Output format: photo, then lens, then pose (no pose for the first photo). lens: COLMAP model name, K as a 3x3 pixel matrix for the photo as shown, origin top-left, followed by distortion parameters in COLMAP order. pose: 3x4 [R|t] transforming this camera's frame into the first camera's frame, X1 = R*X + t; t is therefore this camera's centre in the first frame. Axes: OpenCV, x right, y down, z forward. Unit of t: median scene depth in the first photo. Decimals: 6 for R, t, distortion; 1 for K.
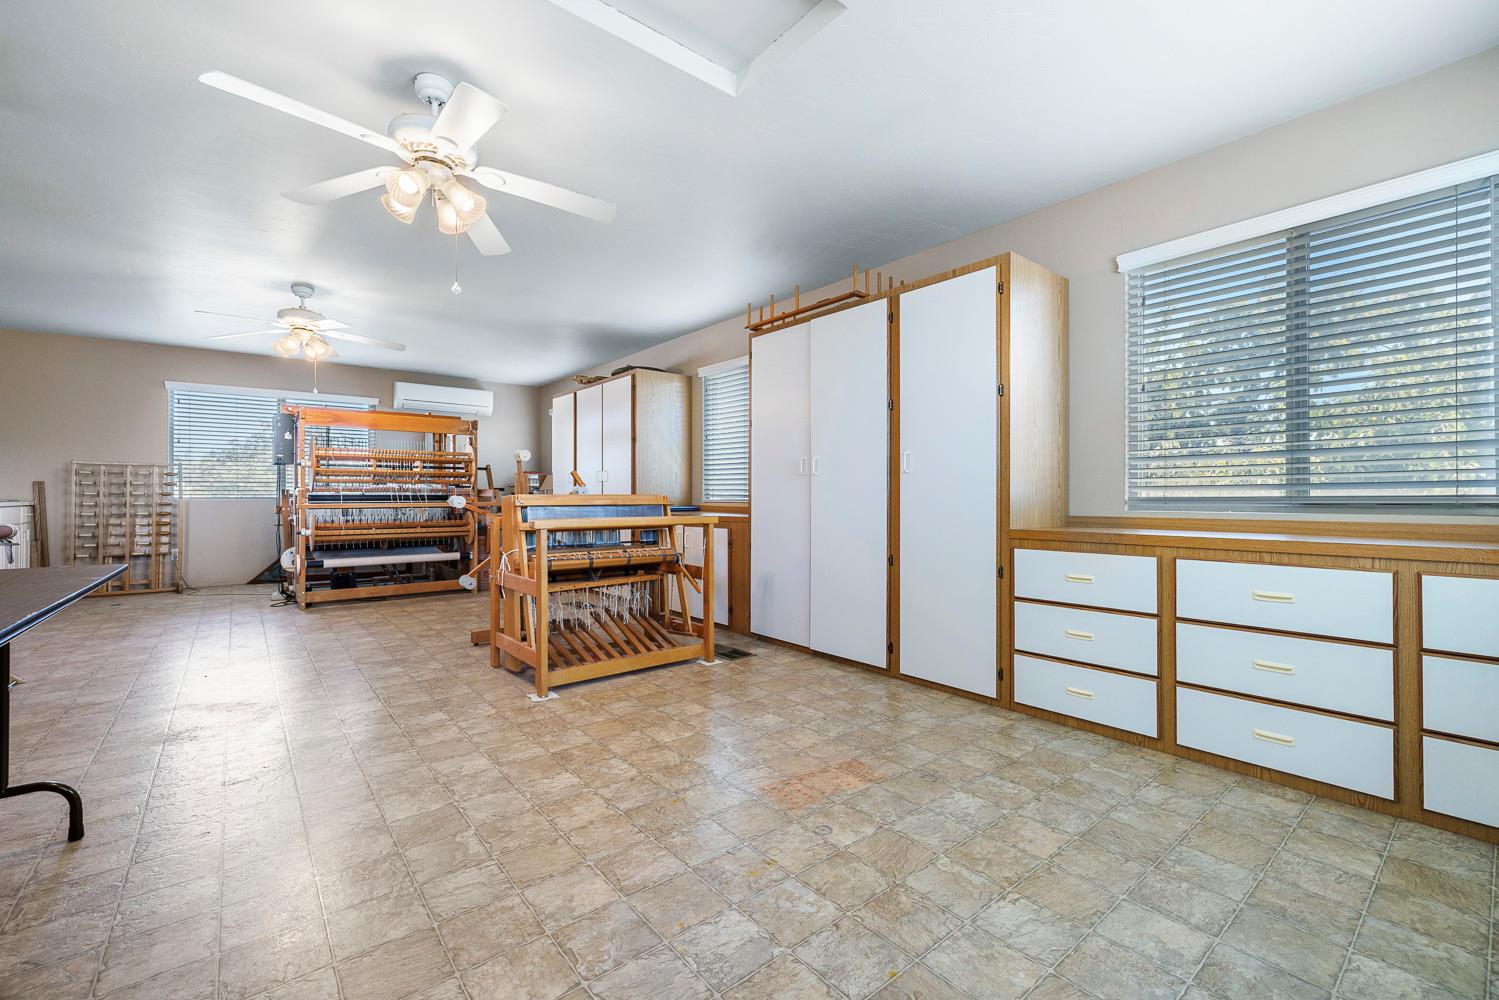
lens RADIAL K [[624.1, 0, 745.8], [0, 624.1, 498.7], [0, 0, 1]] dist [0.000697, 0.000302]
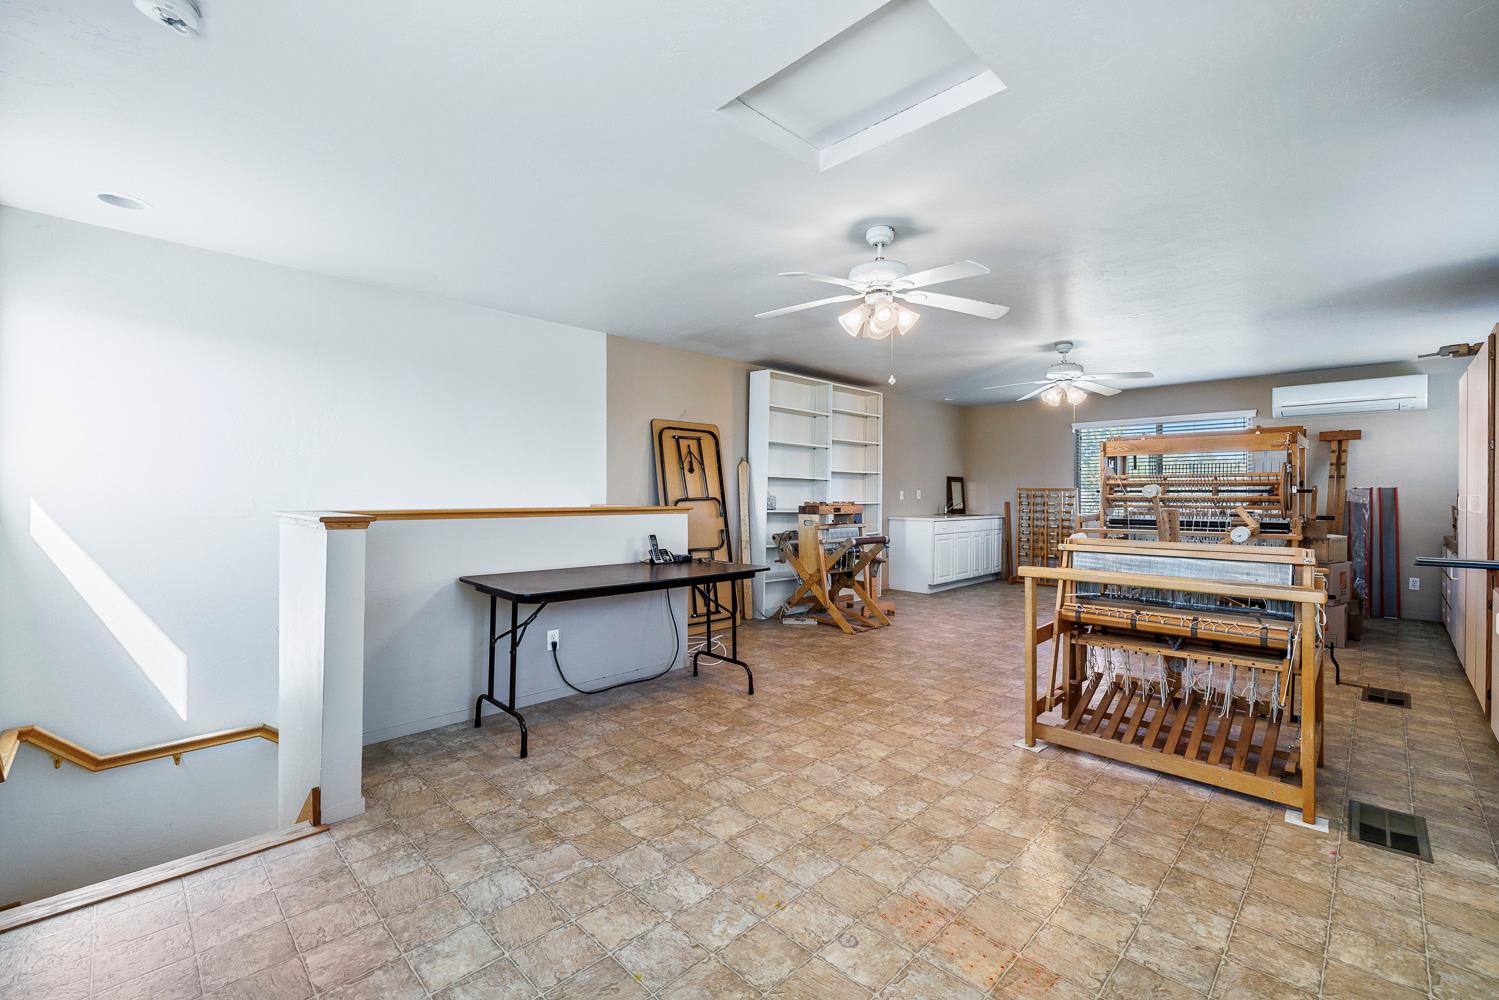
lens RADIAL K [[628.1, 0, 749.7], [0, 628.1, 493.7], [0, 0, 1]] dist [-0.000222, 0.000146]
pose [[0.111275, -0.002068, -0.993788, 0.806771], [-0.009846, 0.999946, -0.003183, -0.097148], [0.993741, 0.010139, 0.111249, 0.584248]]
